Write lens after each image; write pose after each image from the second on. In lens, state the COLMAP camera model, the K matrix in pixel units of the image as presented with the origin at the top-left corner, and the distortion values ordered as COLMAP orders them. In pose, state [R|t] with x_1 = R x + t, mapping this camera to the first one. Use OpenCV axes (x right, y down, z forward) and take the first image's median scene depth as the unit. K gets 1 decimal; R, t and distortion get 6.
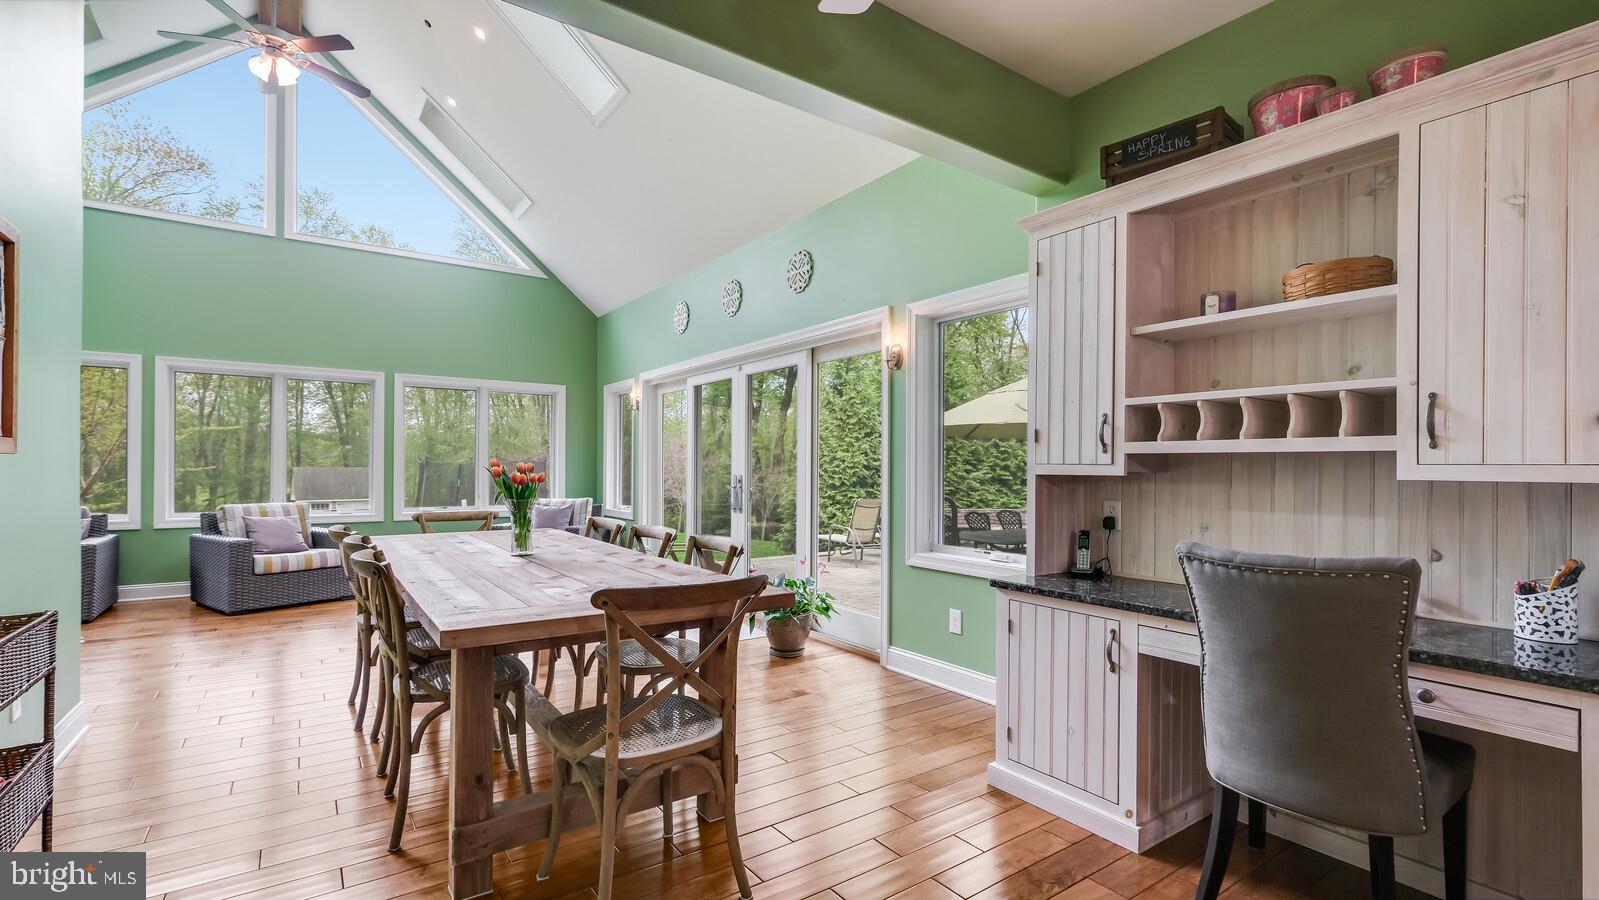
lens RADIAL K [[702.4, 0, 784.9], [0, 702.4, 455.7], [0, 0, 1]] dist [0.003017, 0.001030]
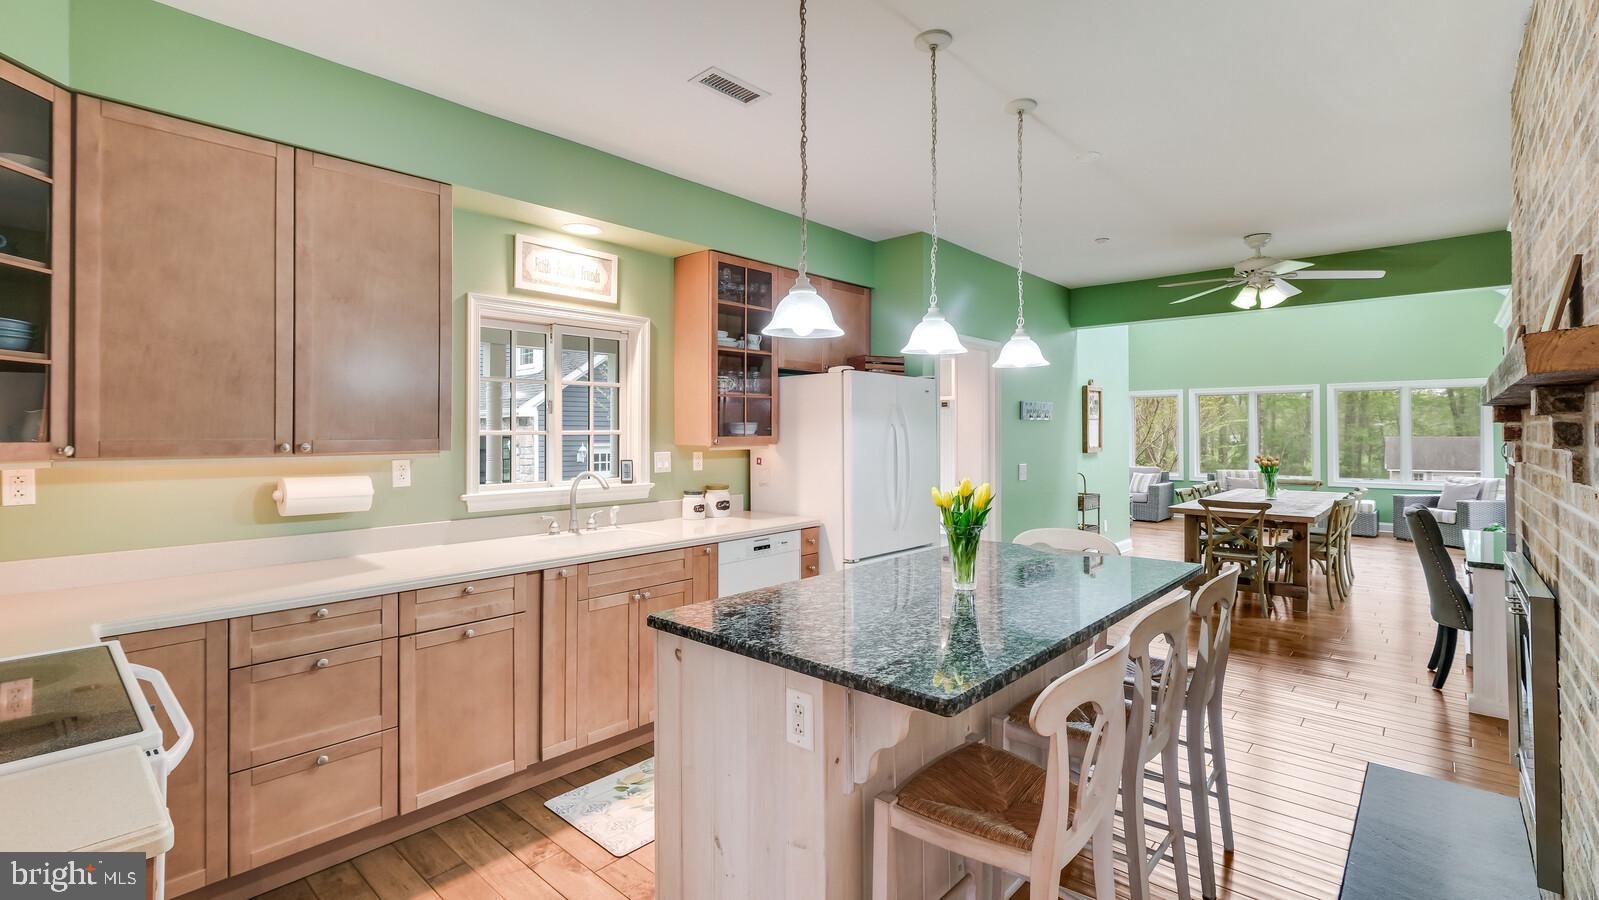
lens RADIAL K [[702.4, 0, 788.1], [0, 702.4, 439.5], [0, 0, 1]] dist [0.003017, 0.001030]
pose [[0.218936, 0.002889, -0.975735, 0.739064], [0.021639, 0.999735, 0.007816, -0.046899], [0.975499, -0.022825, 0.218815, -0.480161]]
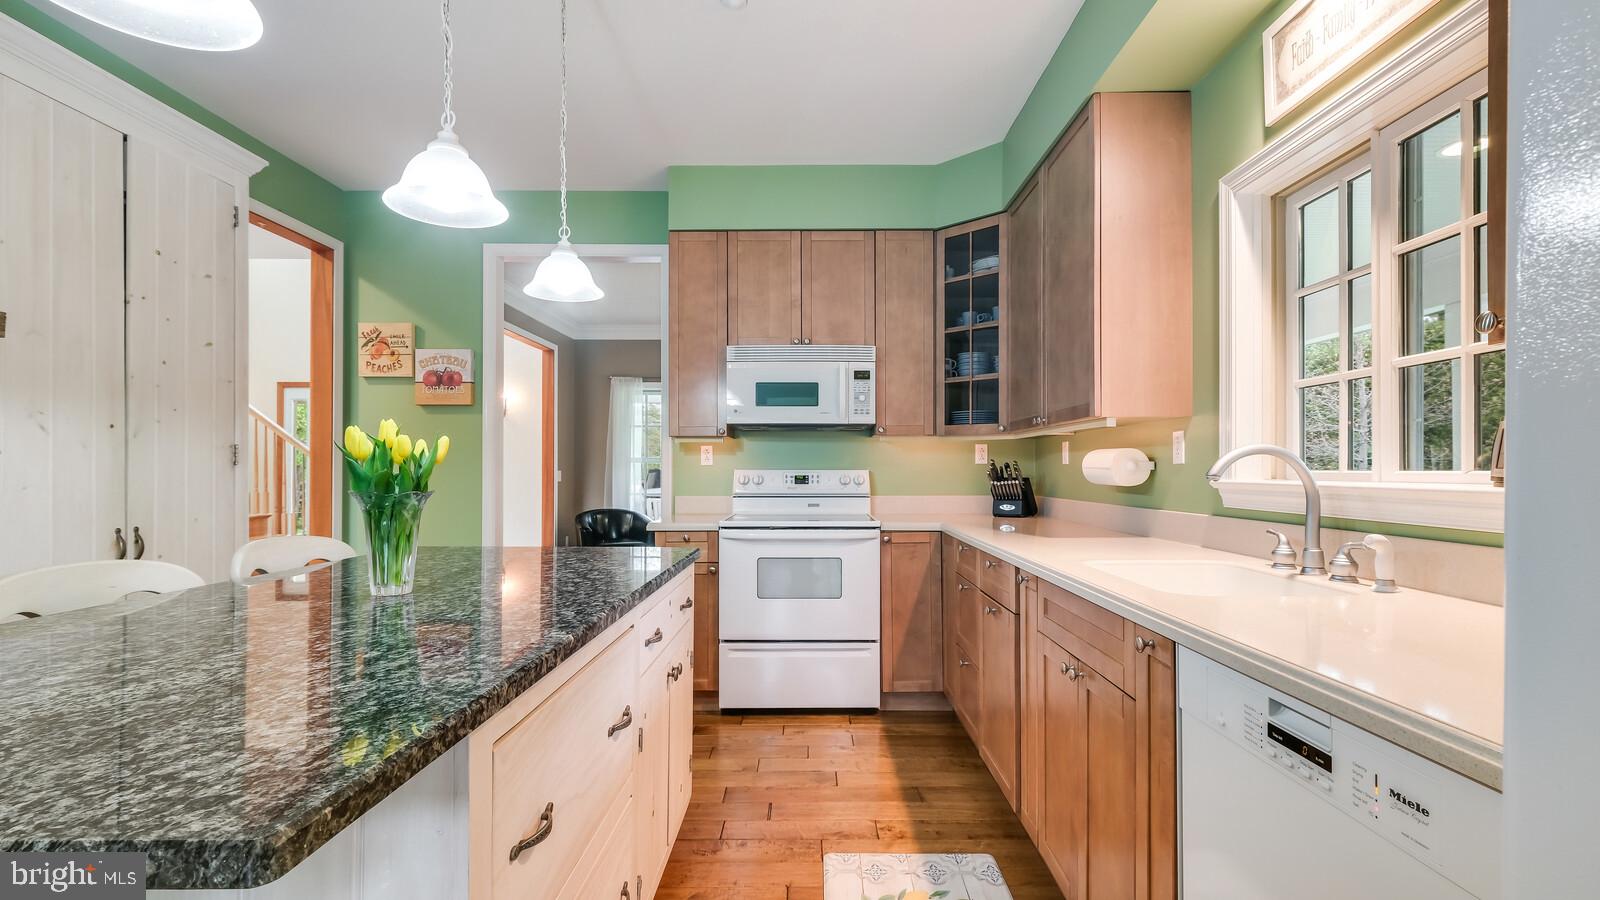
lens RADIAL K [[702.8, 0, 820.6], [0, 702.8, 465.8], [0, 0, 1]] dist [0.003017, 0.001030]
pose [[-0.827358, -0.003849, 0.561662, 0.129911], [-0.017207, 0.999681, -0.018497, -0.003086], [-0.561412, -0.024968, -0.827160, -0.185812]]
